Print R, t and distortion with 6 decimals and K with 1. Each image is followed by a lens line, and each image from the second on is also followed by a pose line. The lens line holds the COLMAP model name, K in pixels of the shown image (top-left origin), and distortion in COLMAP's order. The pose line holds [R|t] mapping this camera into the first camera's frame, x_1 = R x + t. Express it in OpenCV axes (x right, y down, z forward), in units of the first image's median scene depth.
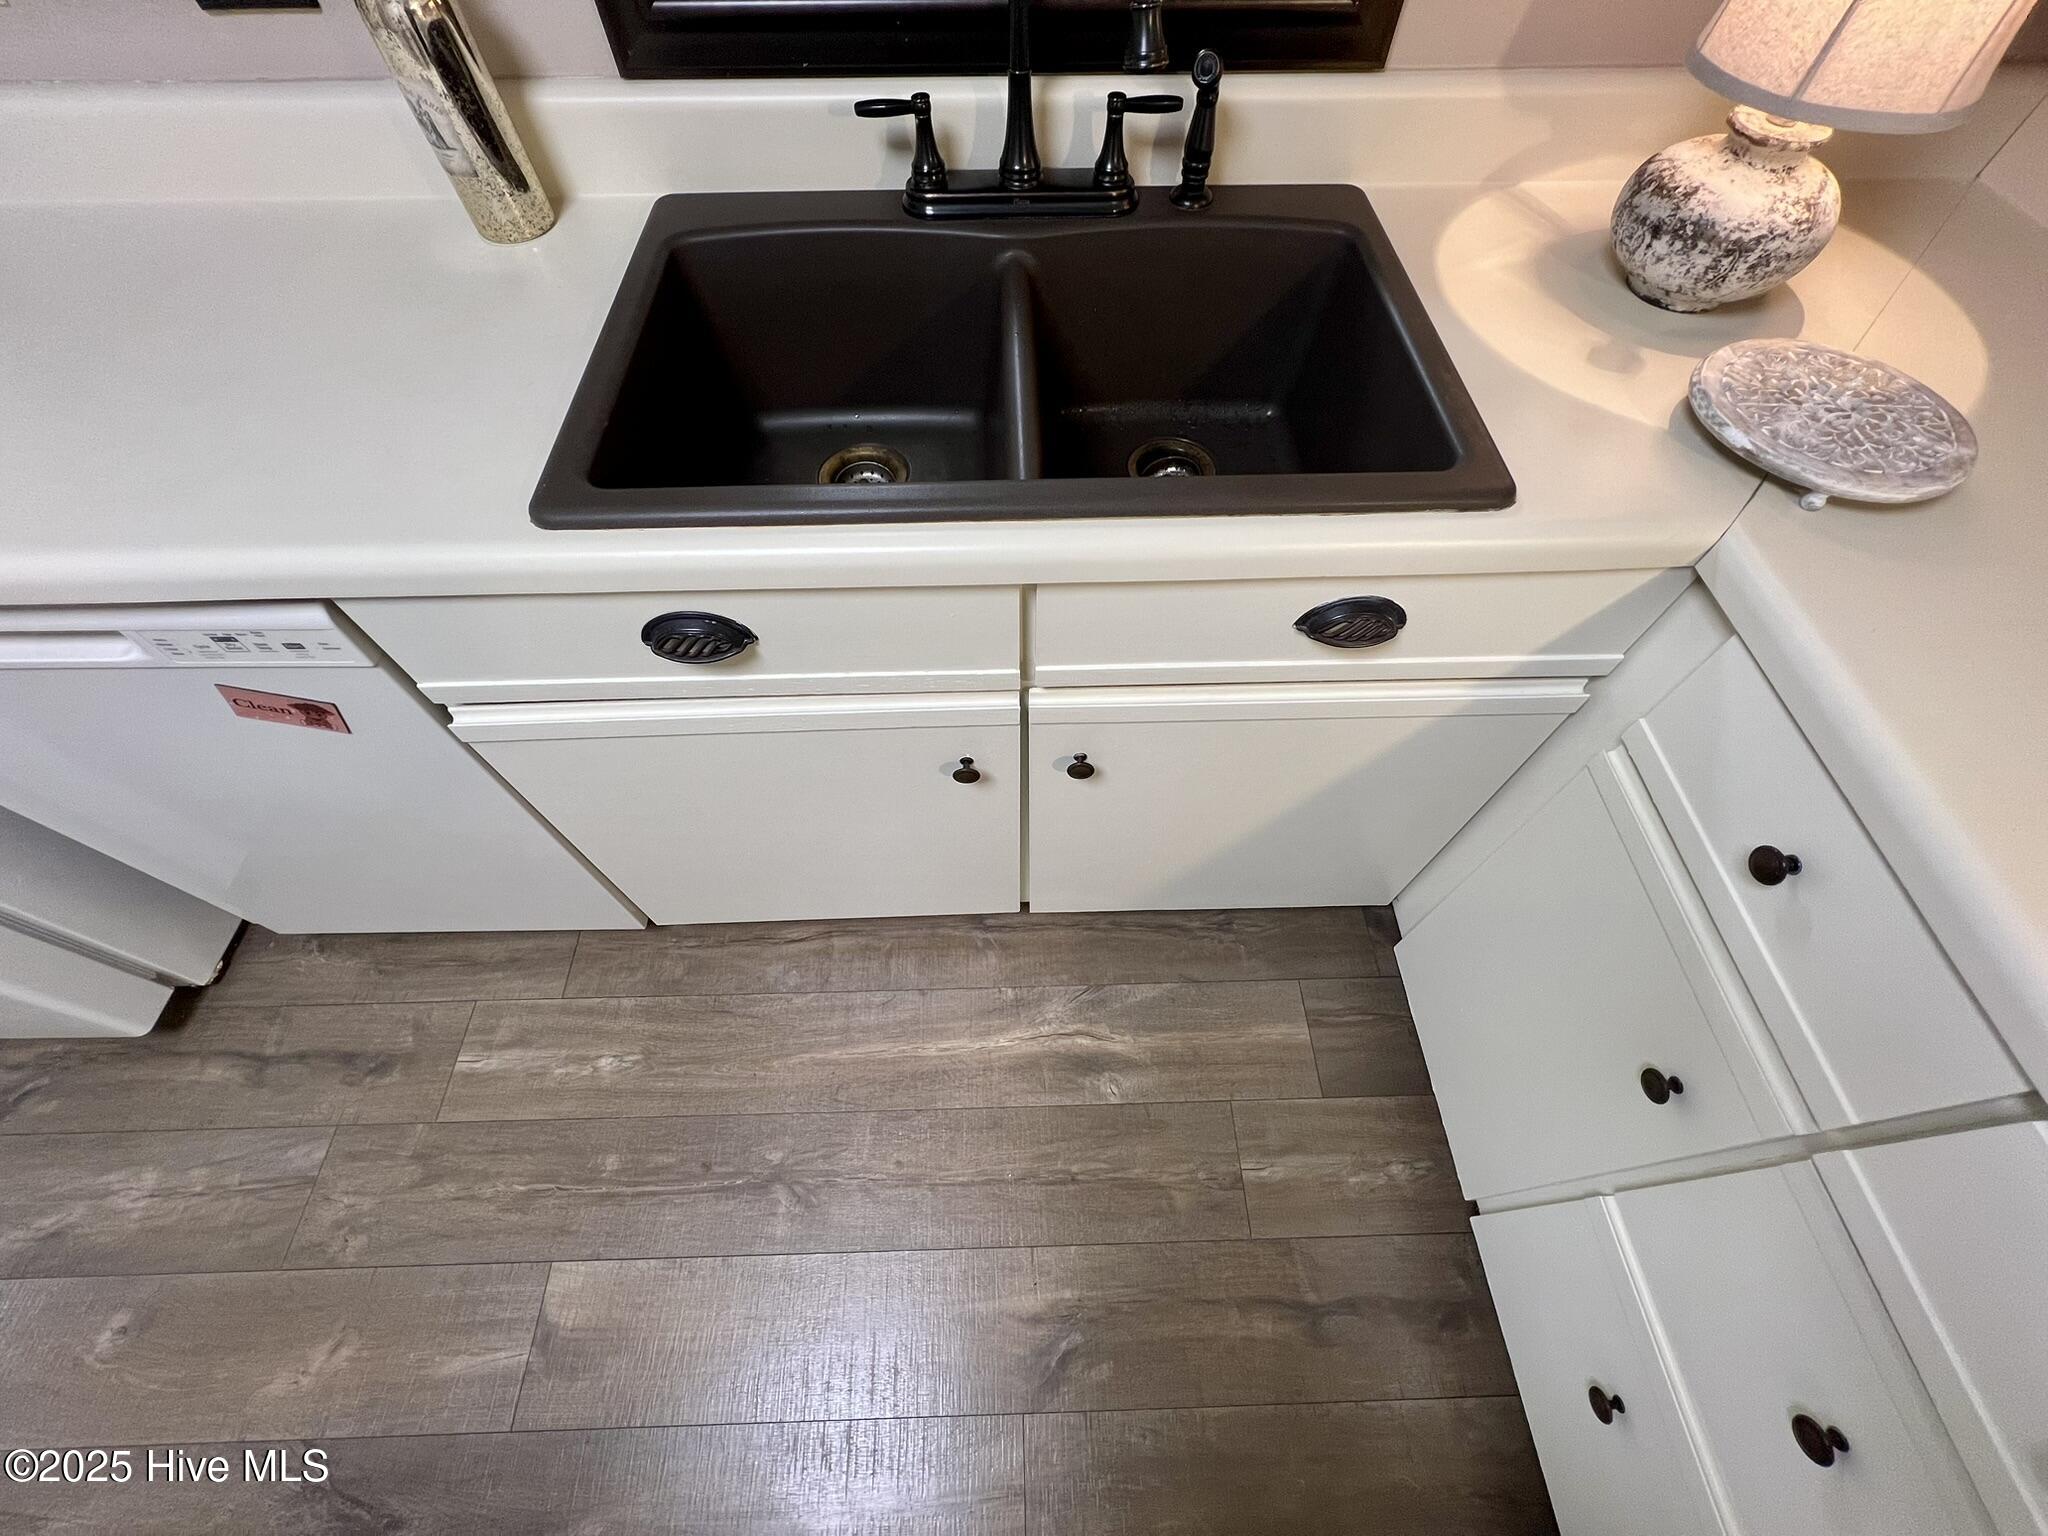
lens RADIAL K [[821.7, 0, 1026.2], [0, 821.7, 769.3], [0, 0, 1]] dist [-0.002004, 0.000338]
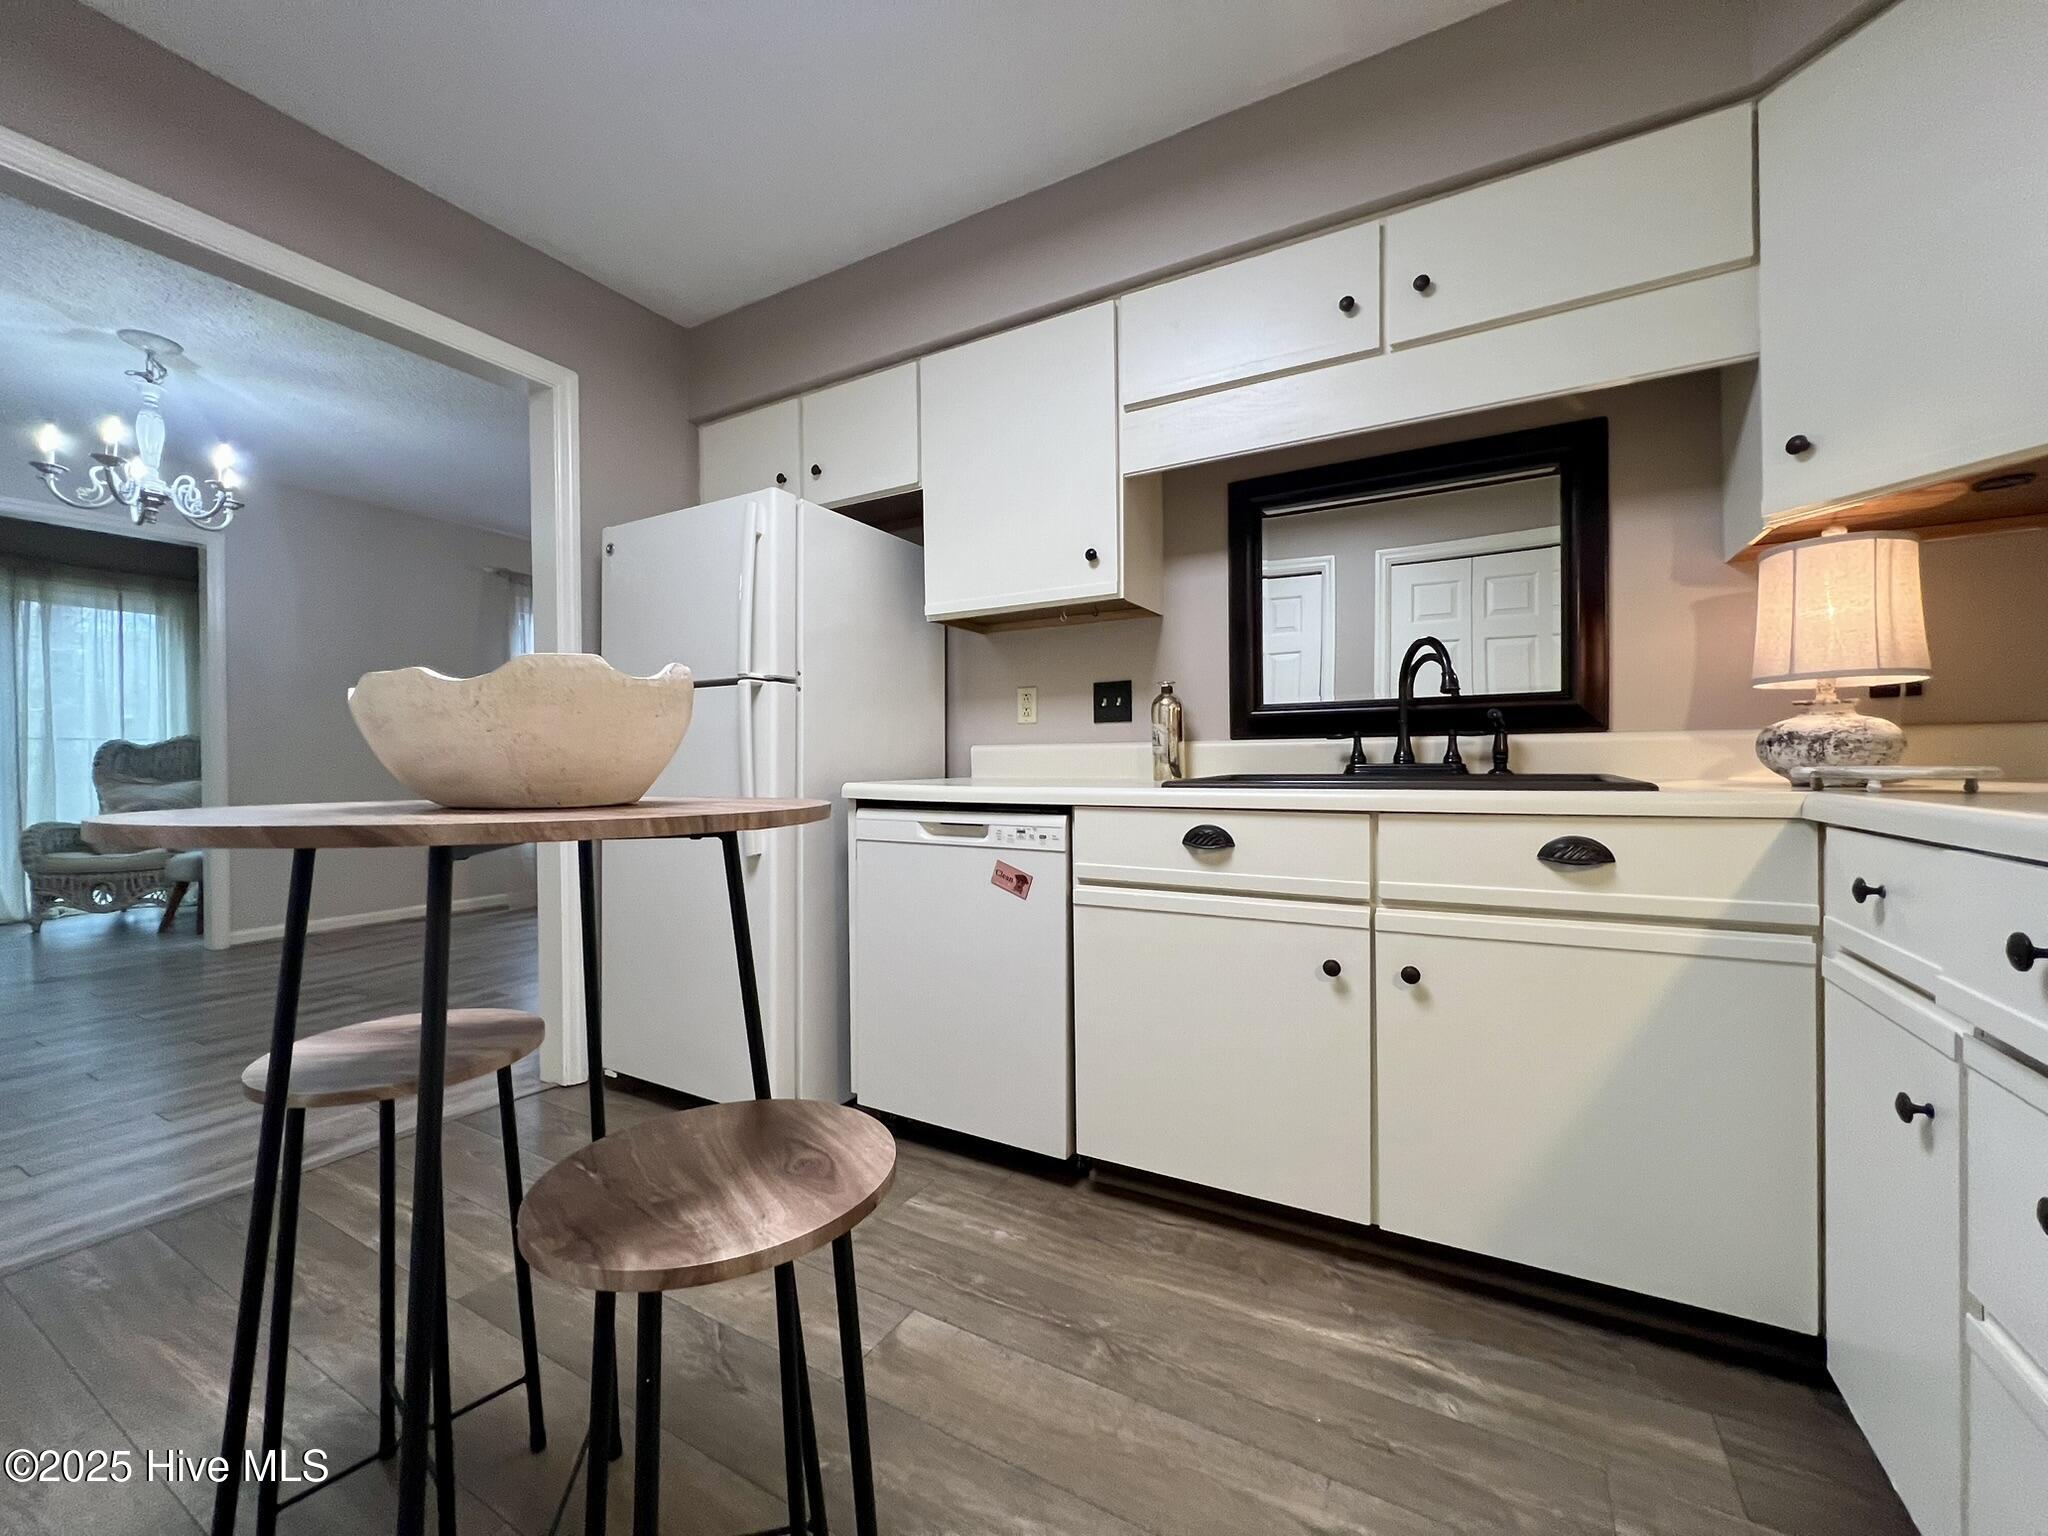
lens RADIAL K [[821.7, 0, 1026.2], [0, 821.7, 769.3], [0, 0, 1]] dist [-0.002004, 0.000338]
pose [[0.857061, -0.006698, -0.515171, 0.186833], [-0.429896, 0.541815, -0.722237, 0.924116], [0.283965, 0.840471, 0.461489, -0.177651]]
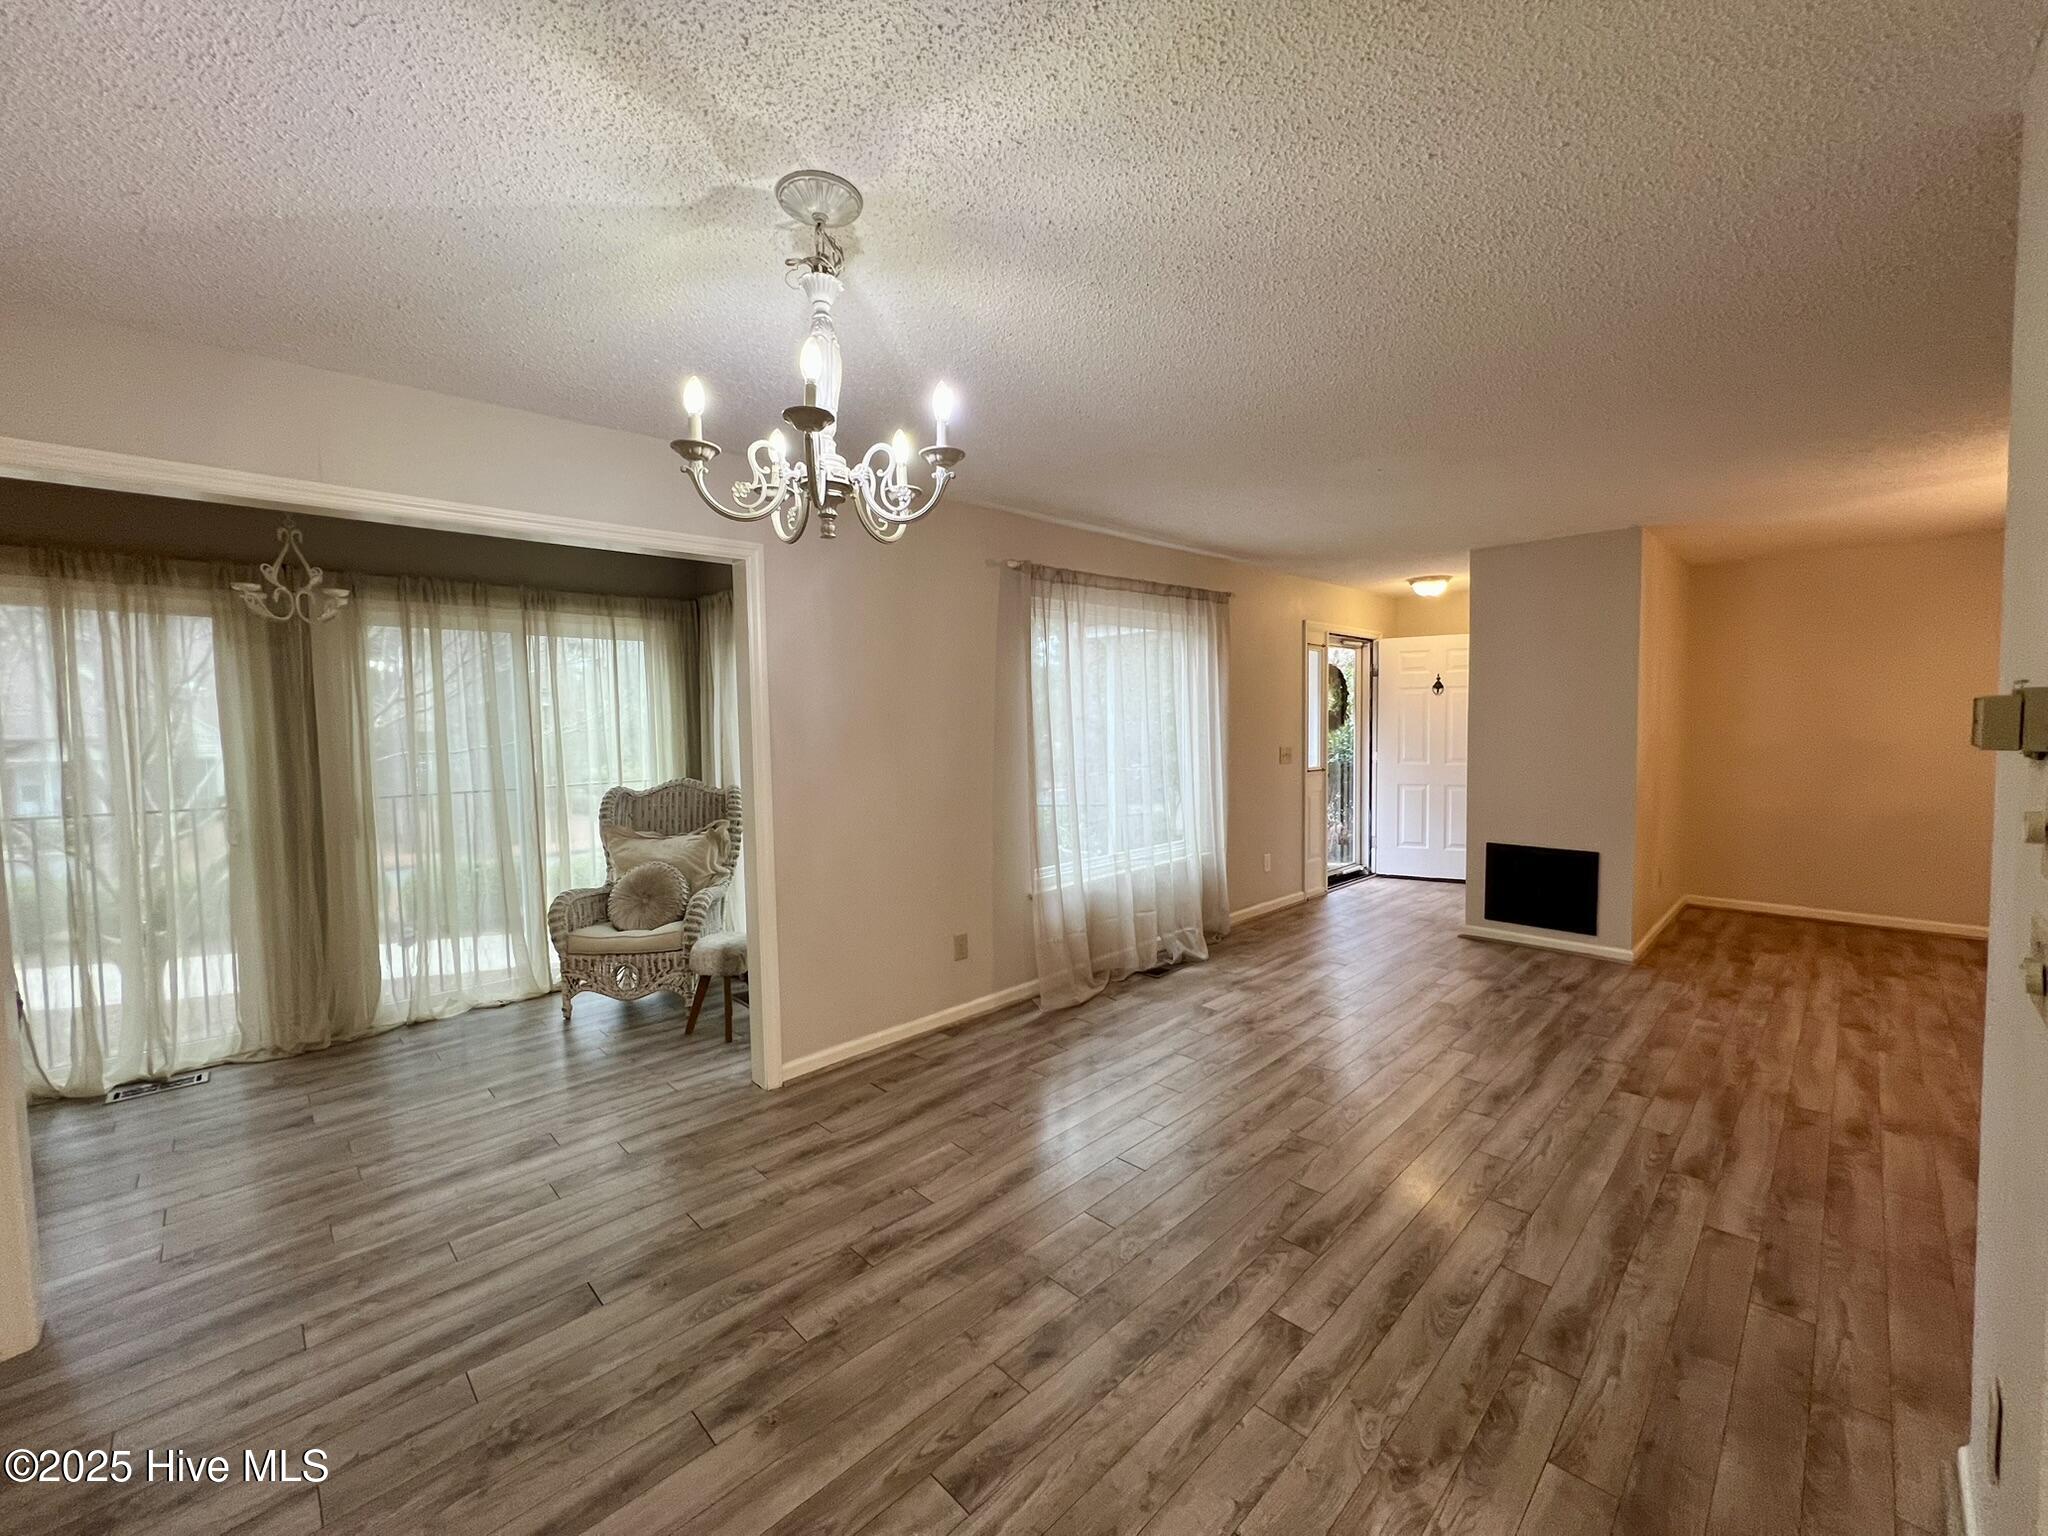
lens RADIAL K [[820.8, 0, 1024.0], [0, 820.8, 768.0], [0, 0, 1]] dist [-0.001233, -0.000336]
pose [[0.674181, 0.022276, -0.738230, -1.932797], [-0.611715, 0.576950, -0.541233, 0.653532], [0.413866, 0.816475, 0.402595, -0.486180]]
